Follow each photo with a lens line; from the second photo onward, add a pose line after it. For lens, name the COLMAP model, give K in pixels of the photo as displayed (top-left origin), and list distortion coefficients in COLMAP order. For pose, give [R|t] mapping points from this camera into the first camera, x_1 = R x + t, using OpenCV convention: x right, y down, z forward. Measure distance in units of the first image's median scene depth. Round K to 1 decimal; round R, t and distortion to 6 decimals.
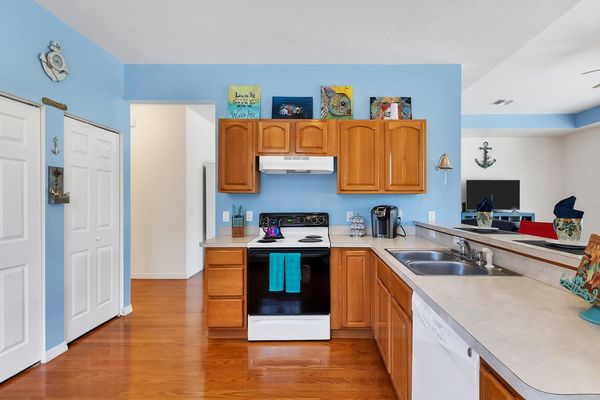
lens RADIAL K [[295.7, 0, 301.2], [0, 295.7, 200.1], [0, 0, 1]] dist [0.005443, -0.000136]
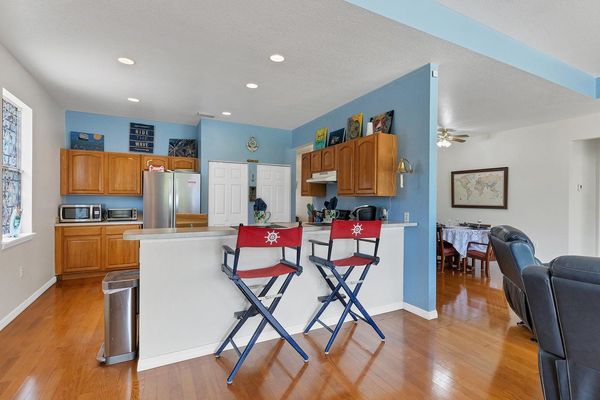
lens RADIAL K [[295.7, 0, 303.3], [0, 295.7, 199.0], [0, 0, 1]] dist [0.005443, -0.000136]
pose [[0.460890, 0.004105, -0.887448, 1.207711], [-0.012021, 0.999926, -0.001617, -0.006061], [0.887376, 0.011413, 0.460906, 0.190785]]
